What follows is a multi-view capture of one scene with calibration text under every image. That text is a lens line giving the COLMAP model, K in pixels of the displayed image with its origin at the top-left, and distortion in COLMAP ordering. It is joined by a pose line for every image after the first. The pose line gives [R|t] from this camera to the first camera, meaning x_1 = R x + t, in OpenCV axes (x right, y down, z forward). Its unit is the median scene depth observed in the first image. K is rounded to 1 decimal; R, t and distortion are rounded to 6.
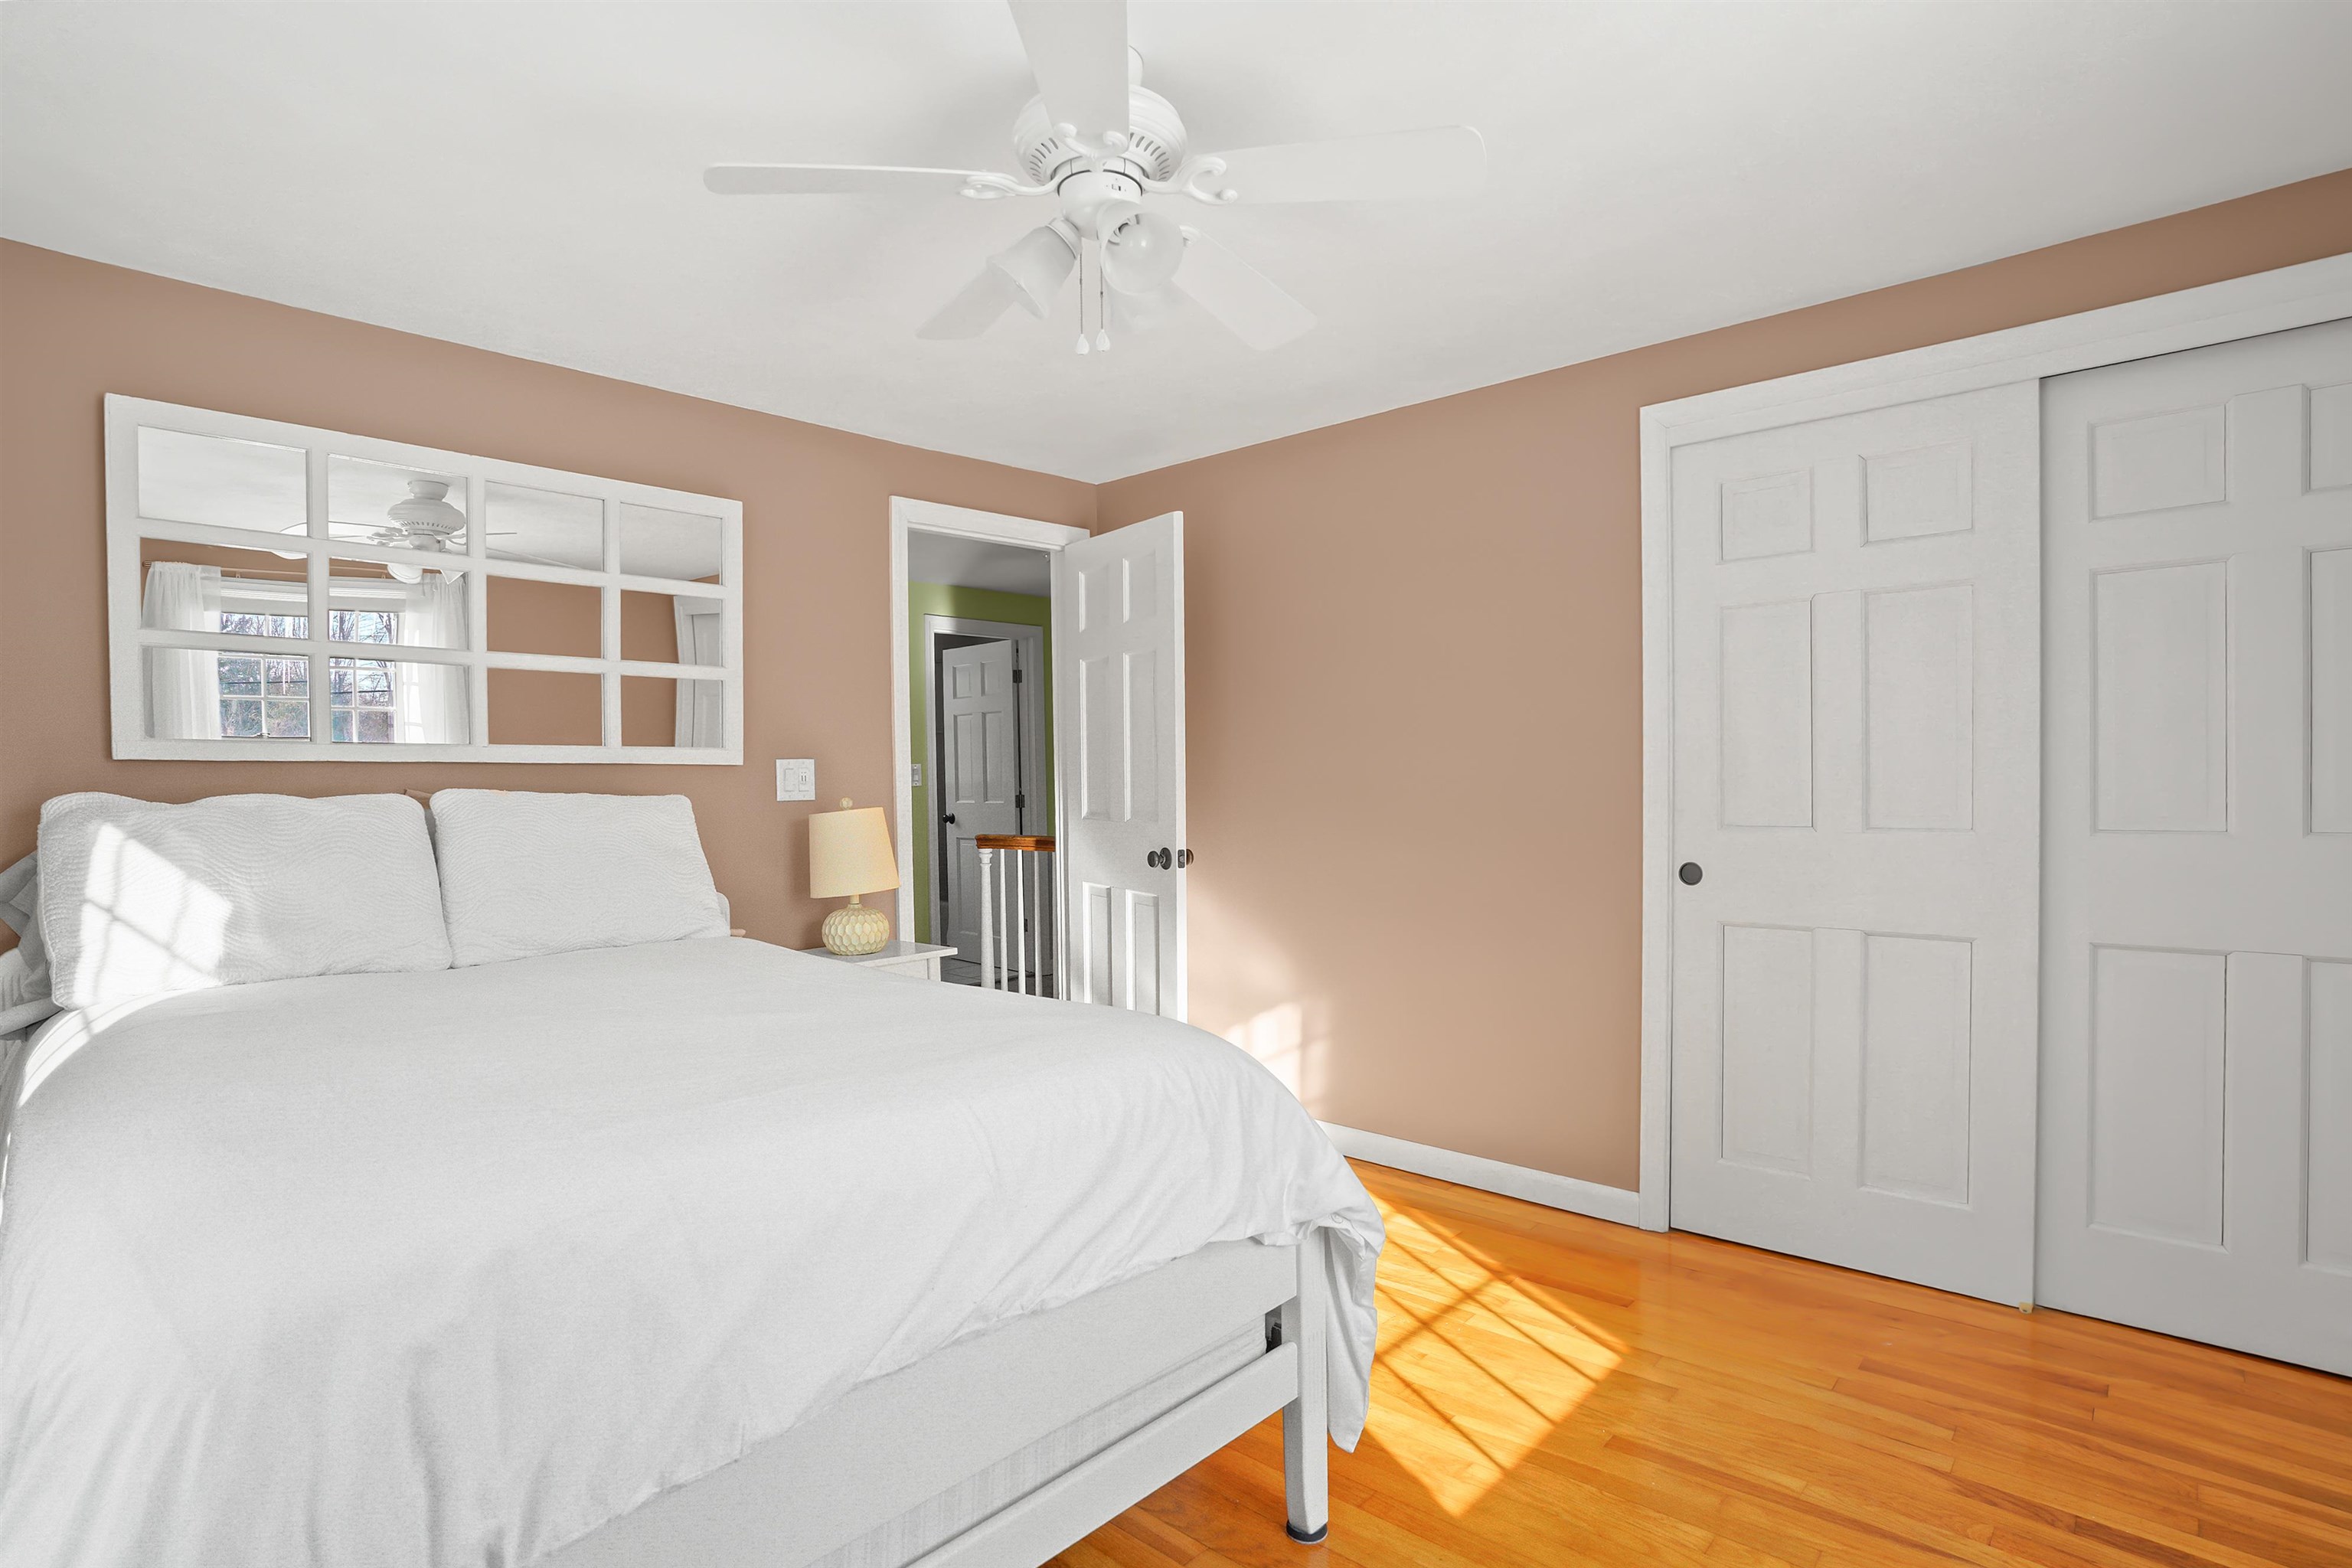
lens RADIAL K [[1128.6, 0, 1176.0], [0, 1128.6, 784.0], [0, 0, 1]] dist [-0.042938, 0.000130]
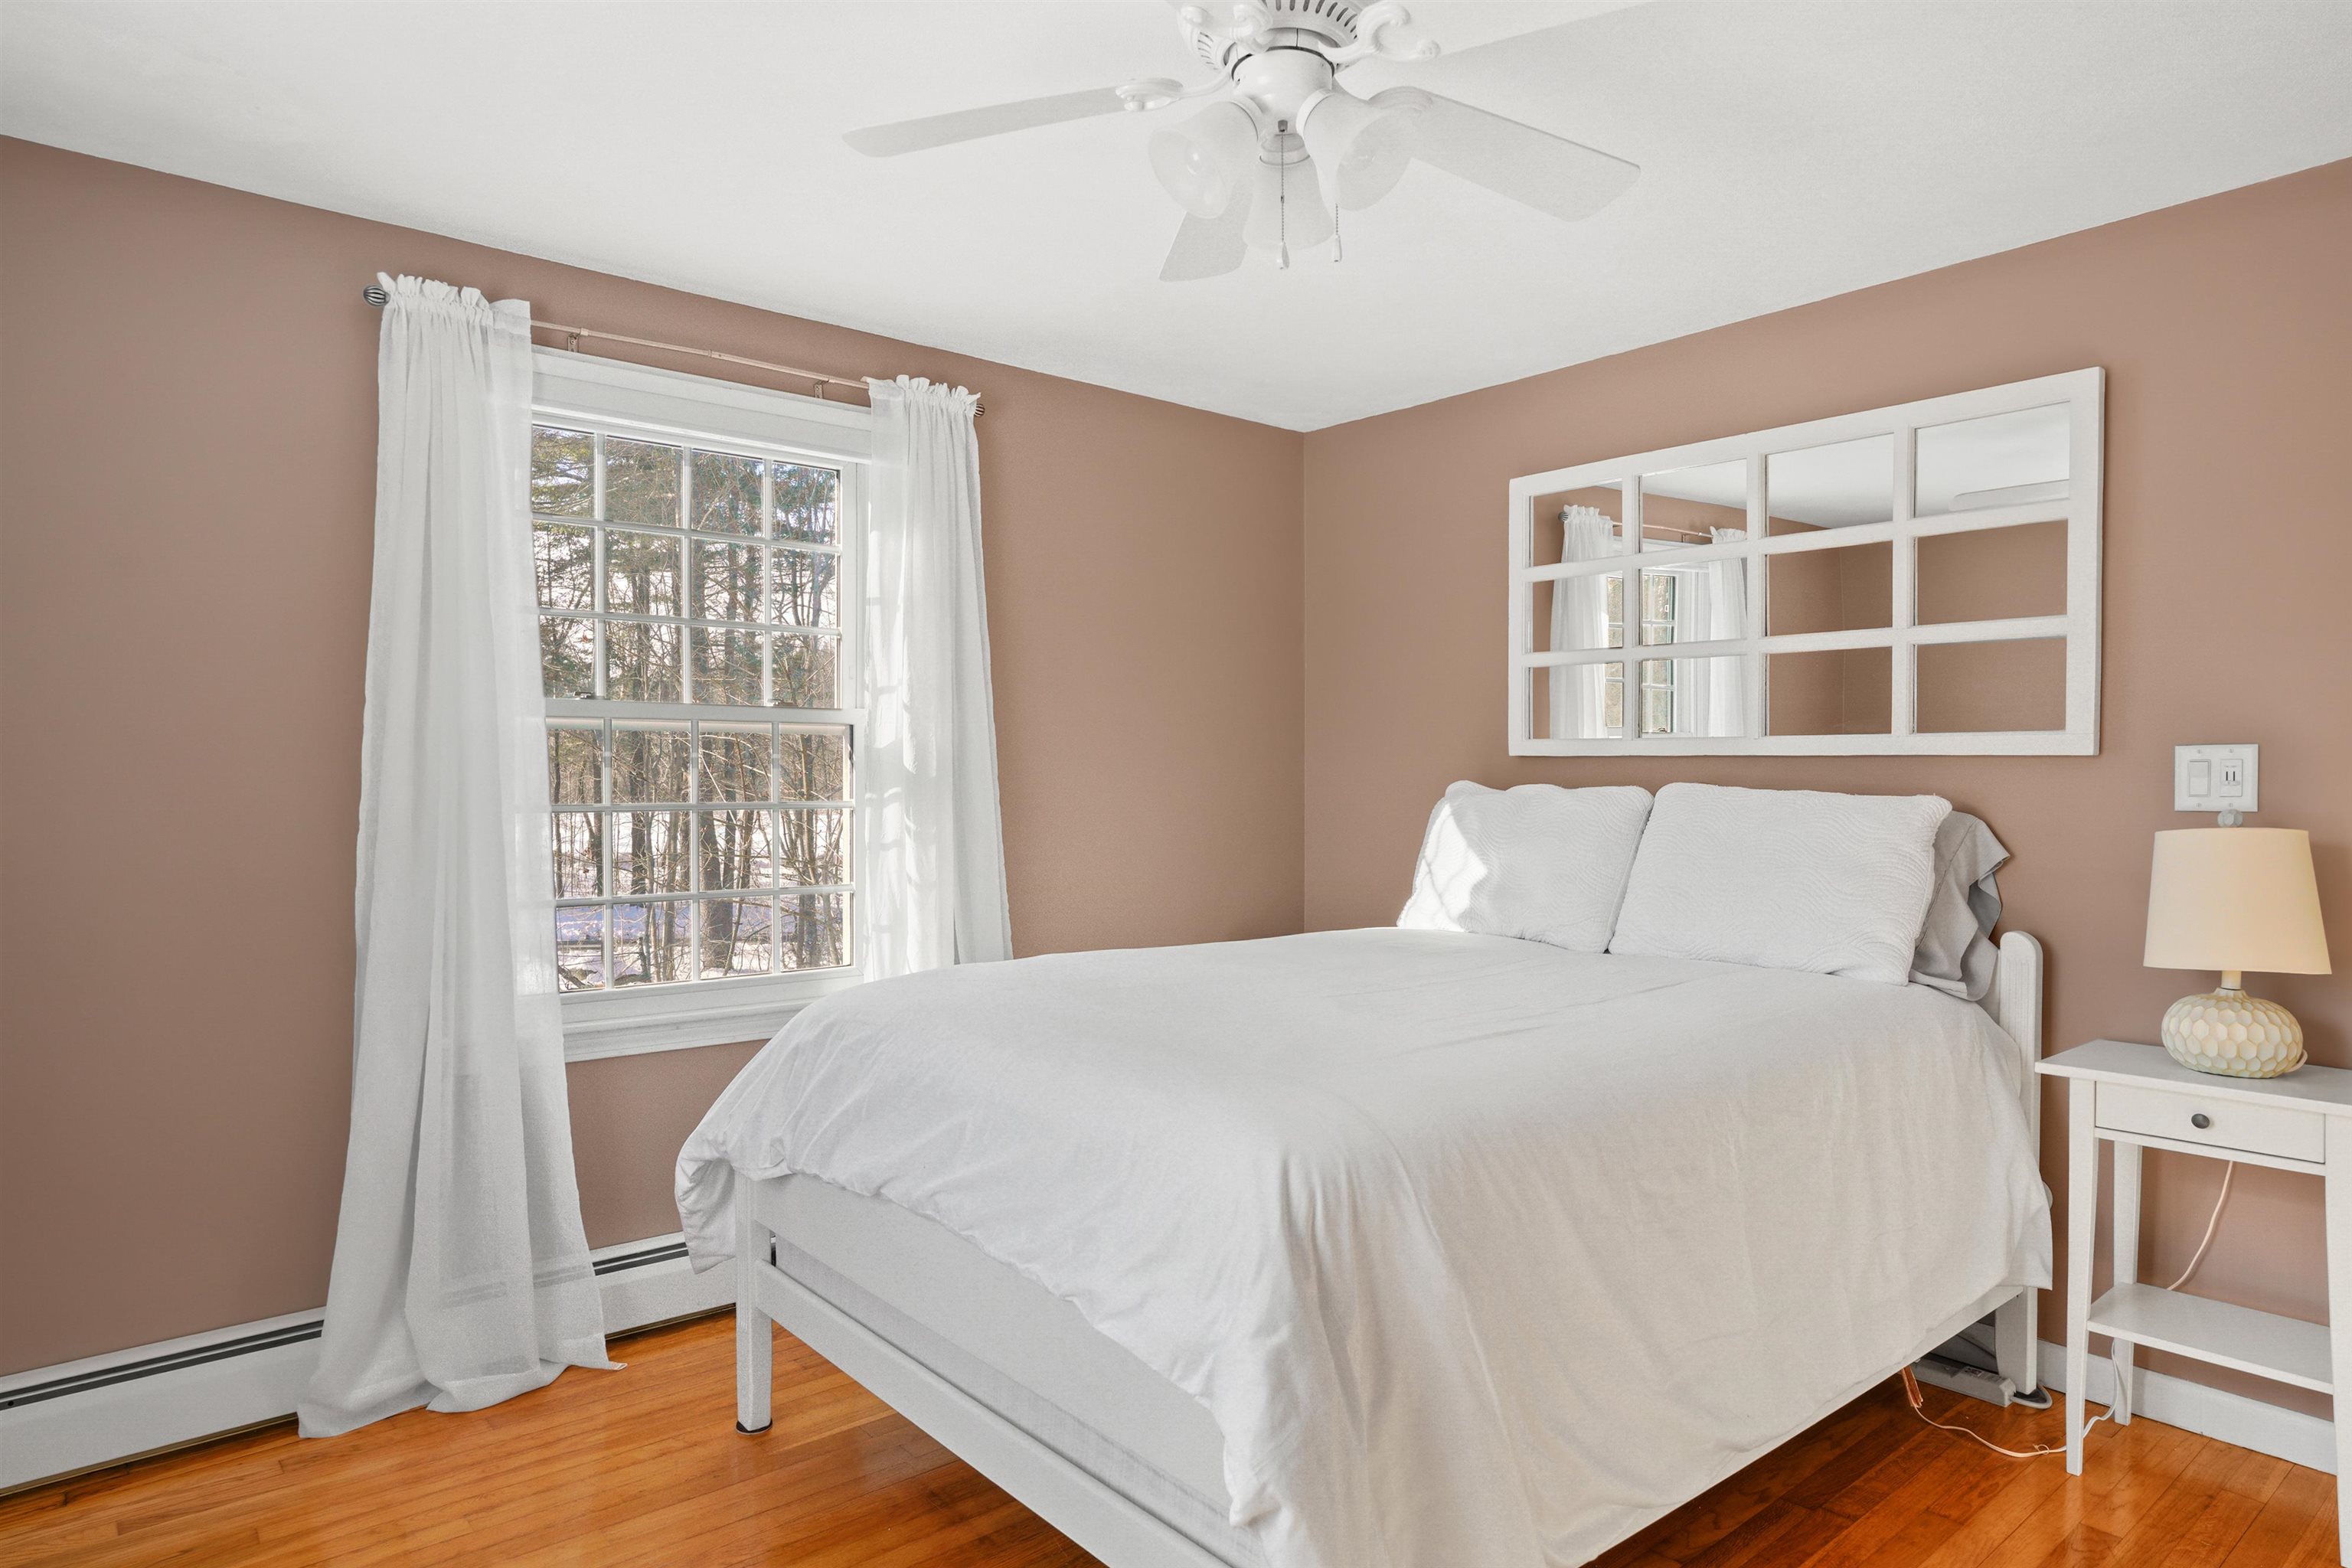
lens RADIAL K [[1360.7, 0, 1176.0], [0, 1360.7, 784.0], [0, 0, 1]] dist [-0.054792, -0.000525]
pose [[-0.111386, 0.012556, -0.993698, 0.564945], [-0.009263, 0.999864, 0.013673, -0.006136], [0.993734, 0.010727, -0.111254, 0.633362]]
